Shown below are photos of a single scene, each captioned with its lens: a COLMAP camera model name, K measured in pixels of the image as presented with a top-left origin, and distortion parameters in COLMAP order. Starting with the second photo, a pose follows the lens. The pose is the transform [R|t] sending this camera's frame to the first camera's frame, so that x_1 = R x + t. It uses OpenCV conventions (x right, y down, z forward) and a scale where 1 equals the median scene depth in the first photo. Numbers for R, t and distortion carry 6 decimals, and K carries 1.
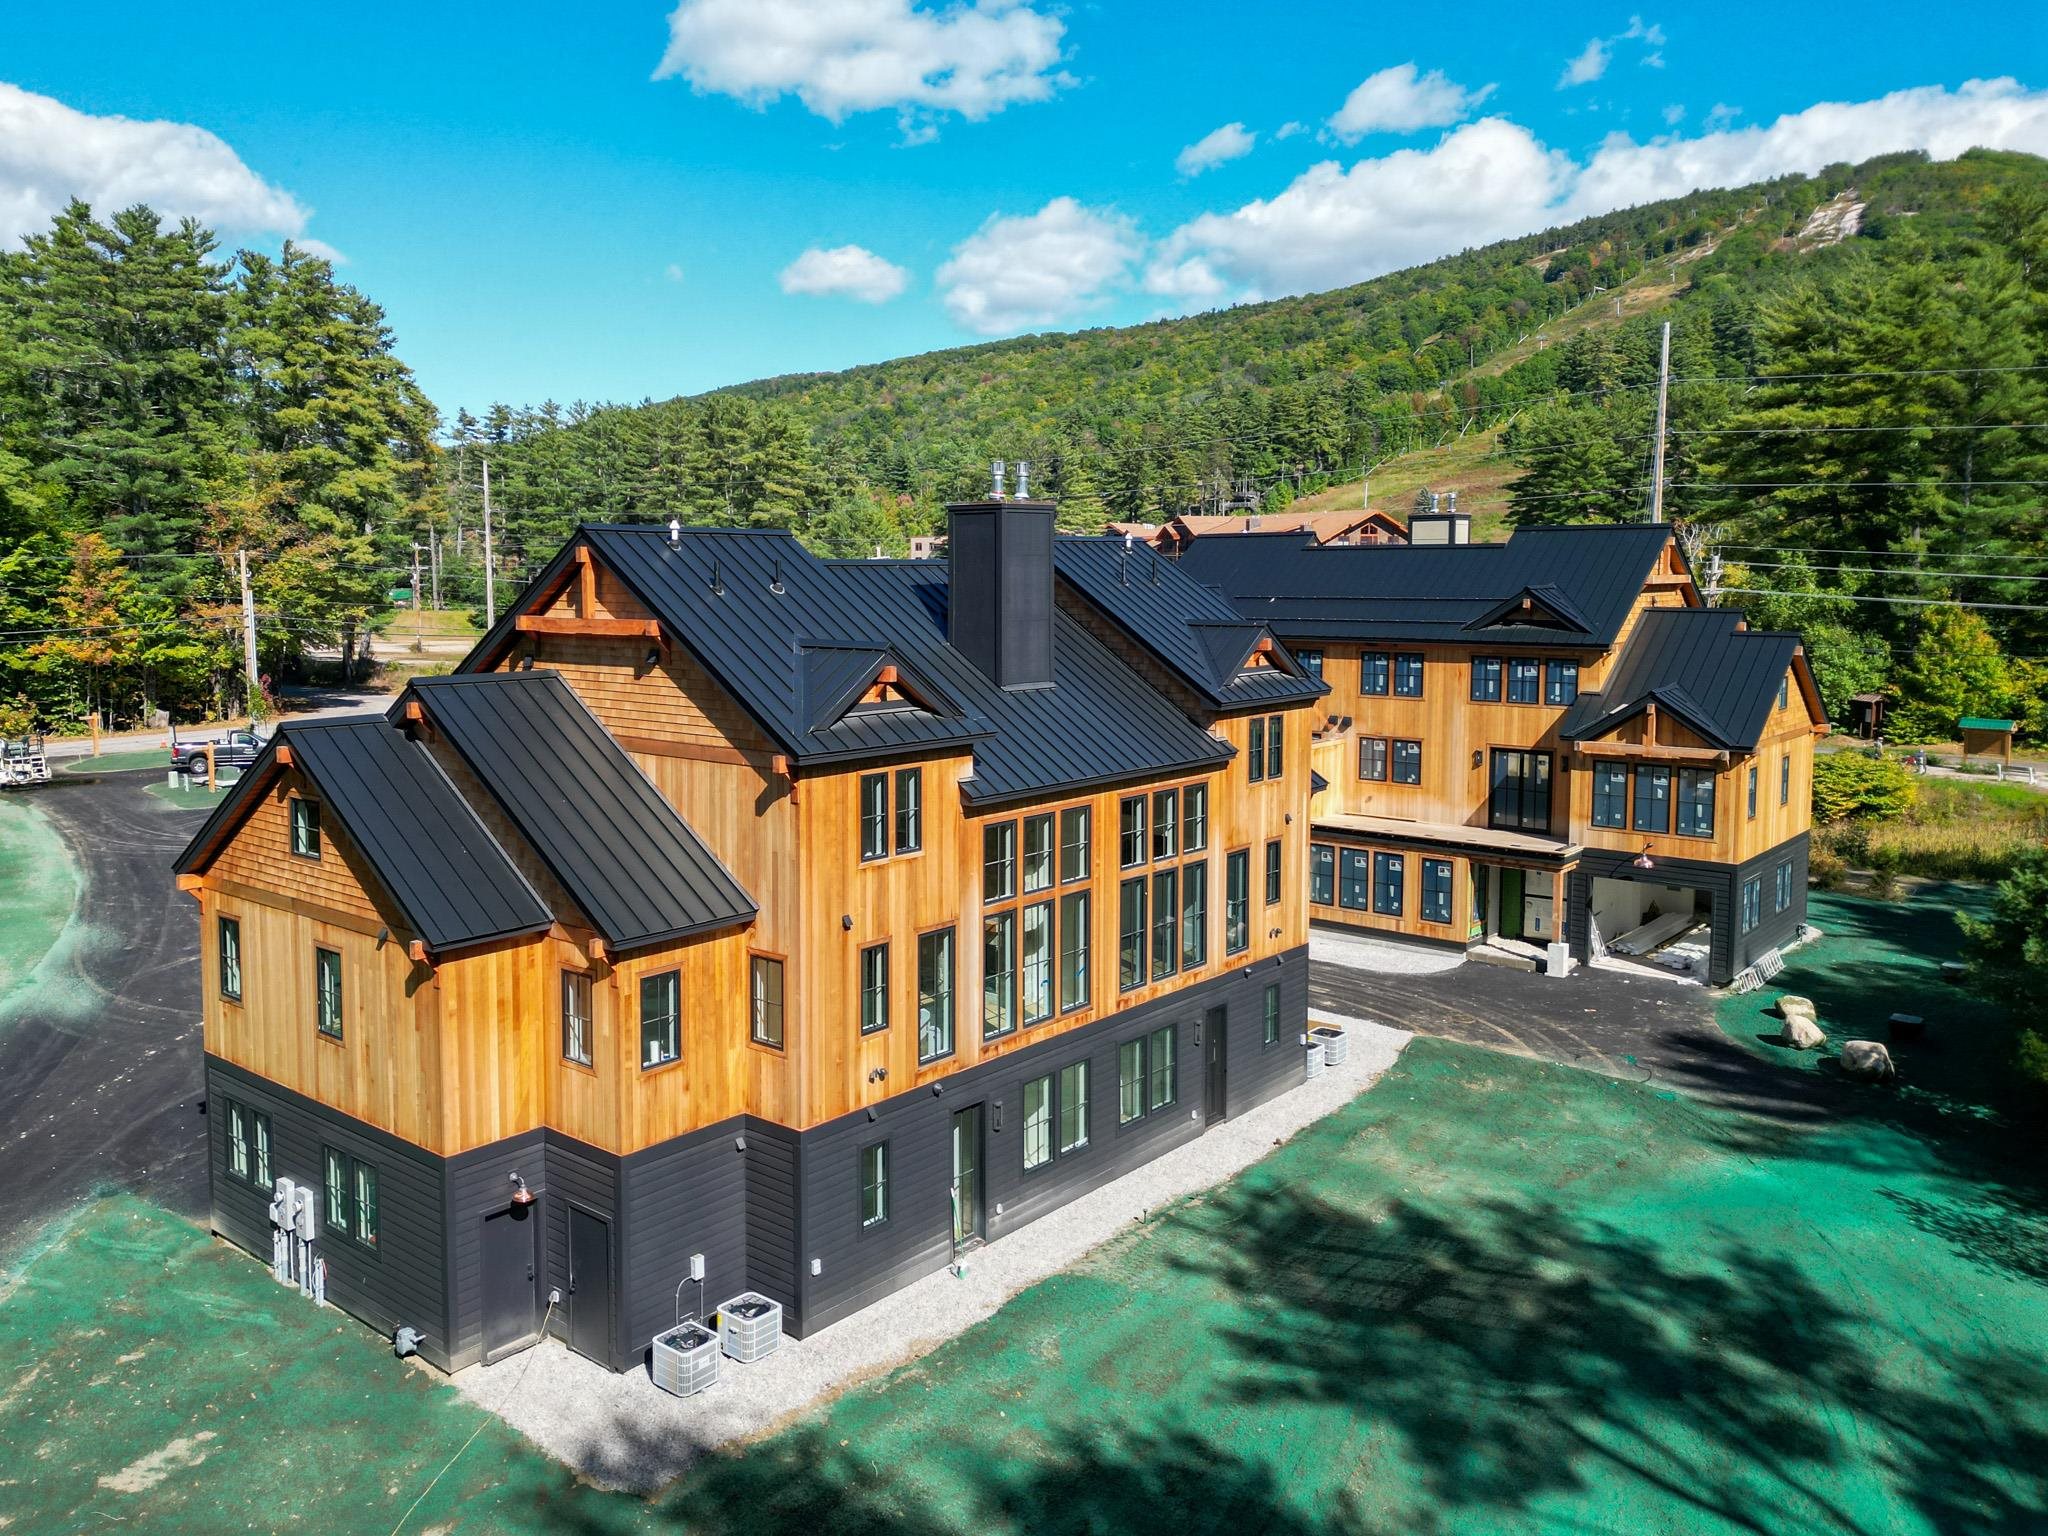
lens RADIAL K [[1422.8, 0, 1013.6], [0, 1422.8, 773.5], [0, 0, 1]] dist [0.063611, -0.058218]
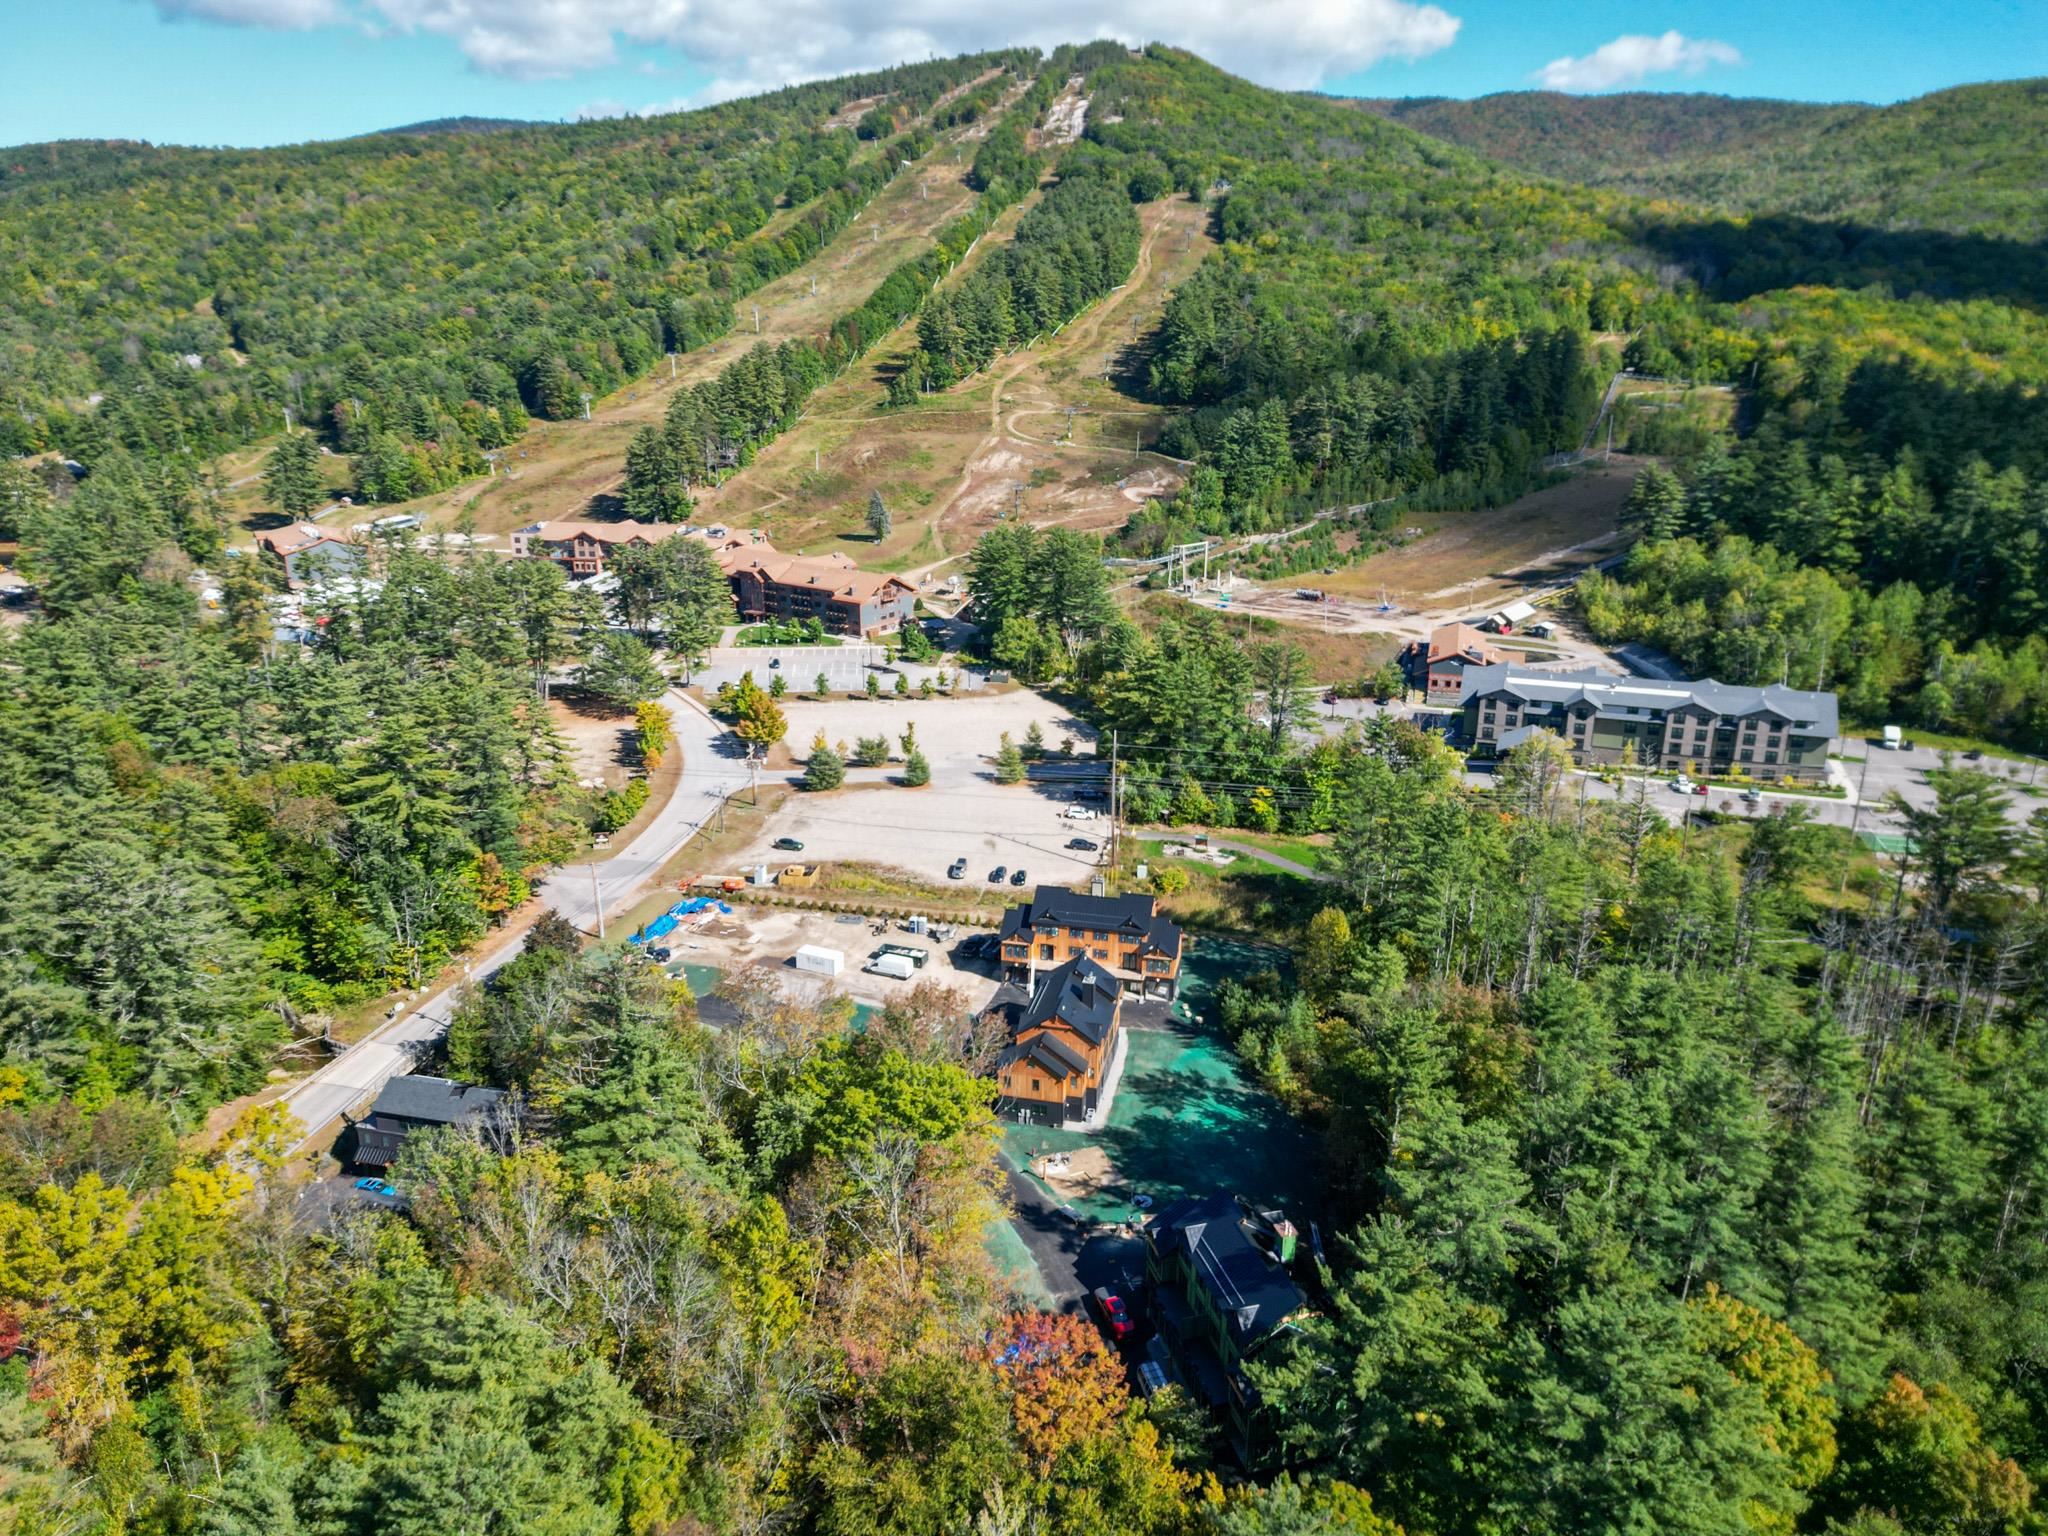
lens RADIAL K [[1422.8, 0, 1013.6], [0, 1422.8, 773.5], [0, 0, 1]] dist [0.063611, -0.058218]
pose [[0.877455, -0.145806, 0.456961, -1.853059], [0.032957, 0.968754, 0.245823, -1.605256], [-0.478526, -0.200638, 0.854843, -2.444533]]
